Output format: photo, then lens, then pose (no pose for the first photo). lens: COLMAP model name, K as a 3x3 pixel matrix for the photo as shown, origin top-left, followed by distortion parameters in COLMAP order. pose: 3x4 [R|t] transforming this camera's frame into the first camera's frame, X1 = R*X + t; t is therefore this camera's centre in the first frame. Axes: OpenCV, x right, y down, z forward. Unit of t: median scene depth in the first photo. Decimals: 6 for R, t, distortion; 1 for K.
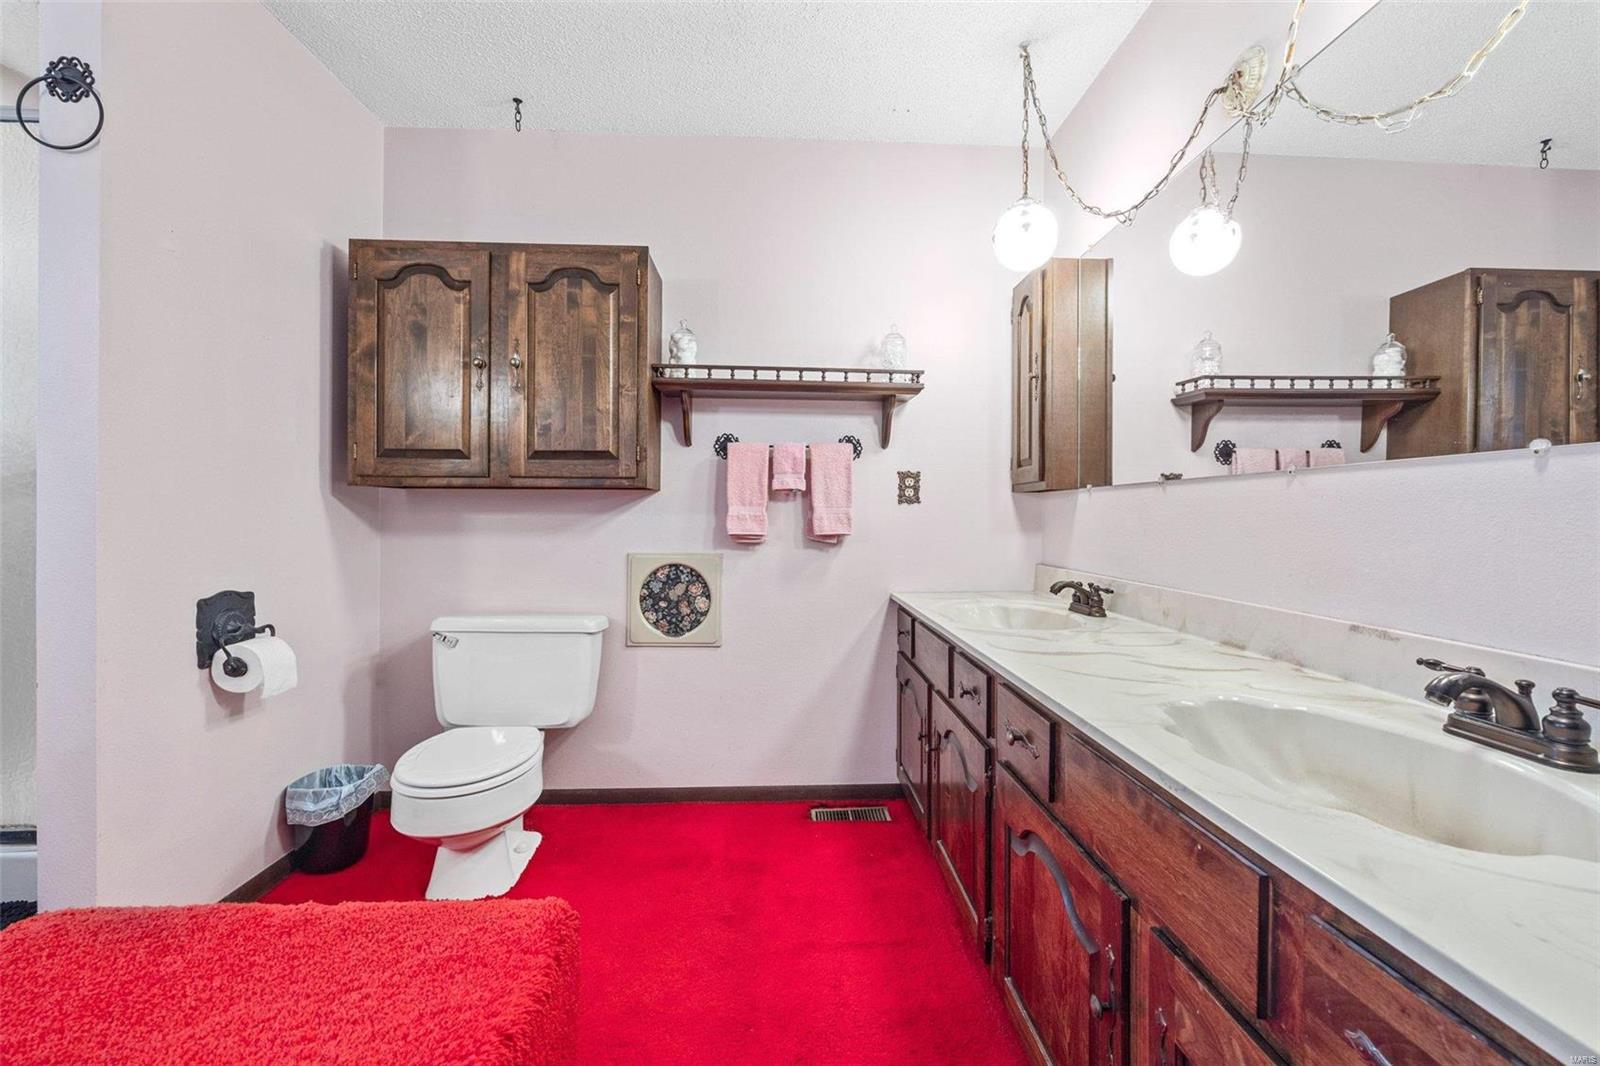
lens RADIAL K [[655.0, 0, 800.7], [0, 655.0, 516.1], [0, 0, 1]] dist [-0.001062, -0.000444]
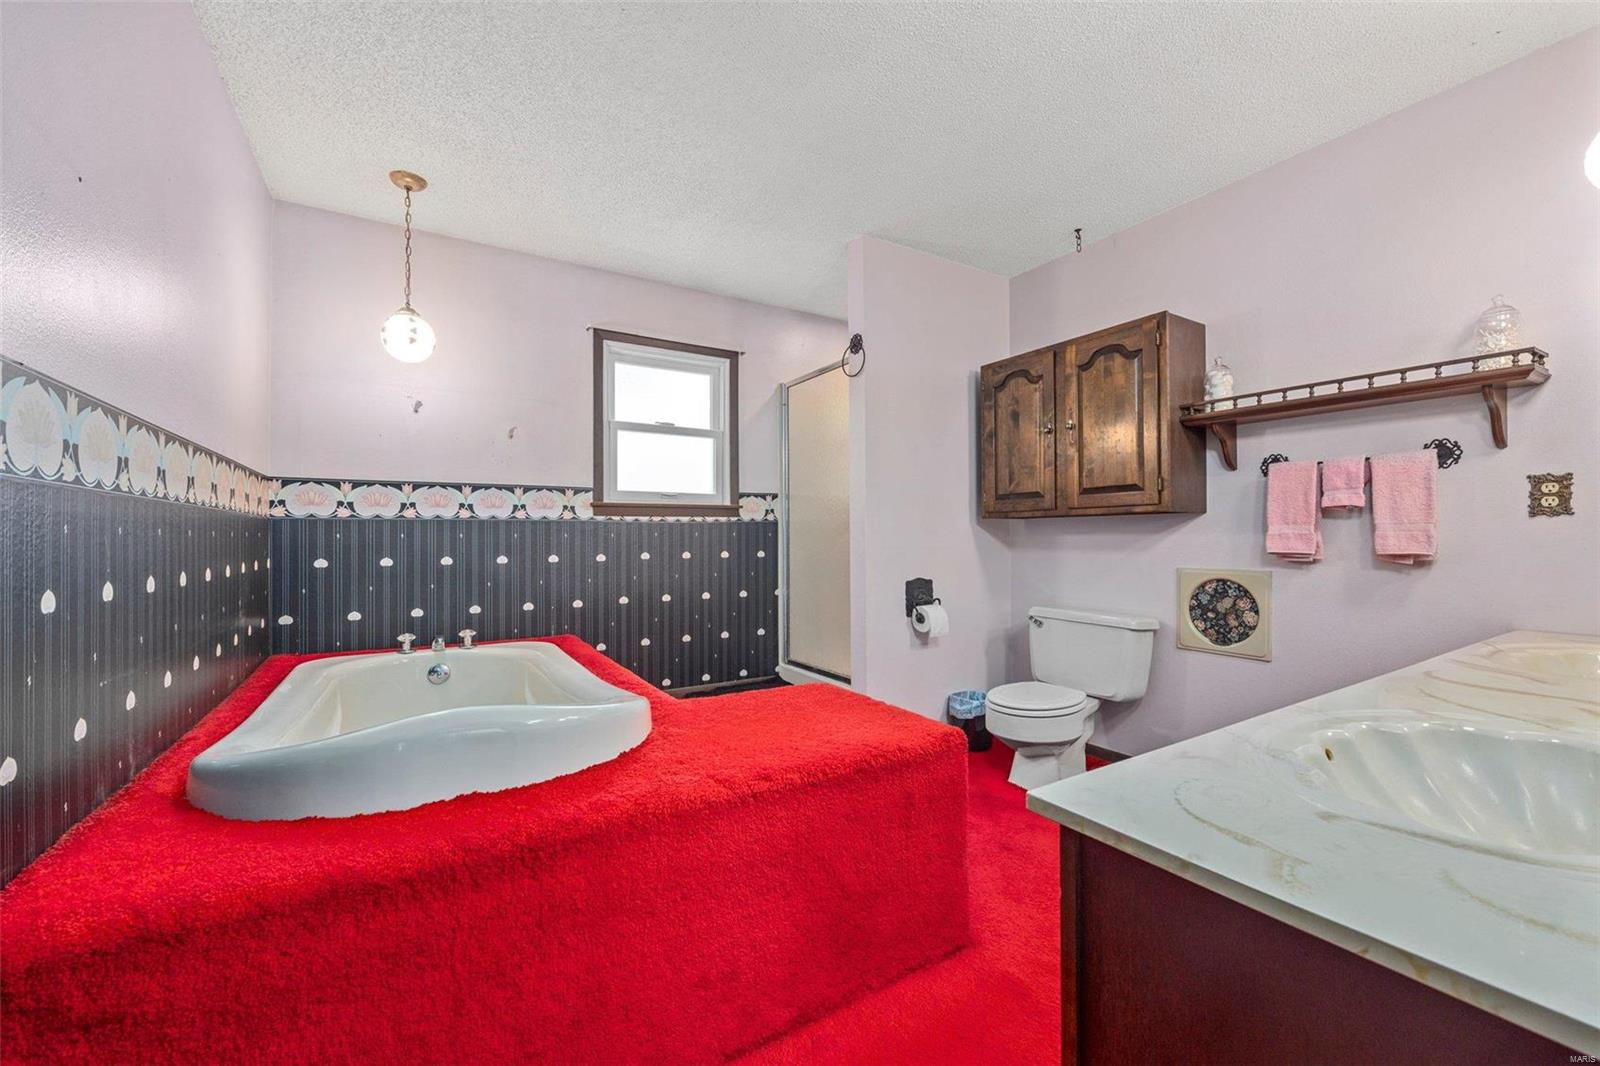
lens RADIAL K [[655.0, 0, 798.8], [0, 655.0, 534.8], [0, 0, 1]] dist [-0.001062, -0.000444]
pose [[0.477117, -0.010632, -0.878776, 0.495995], [0.008597, 0.999935, -0.007430, 0.001125], [0.878798, -0.004010, 0.477178, -0.163442]]
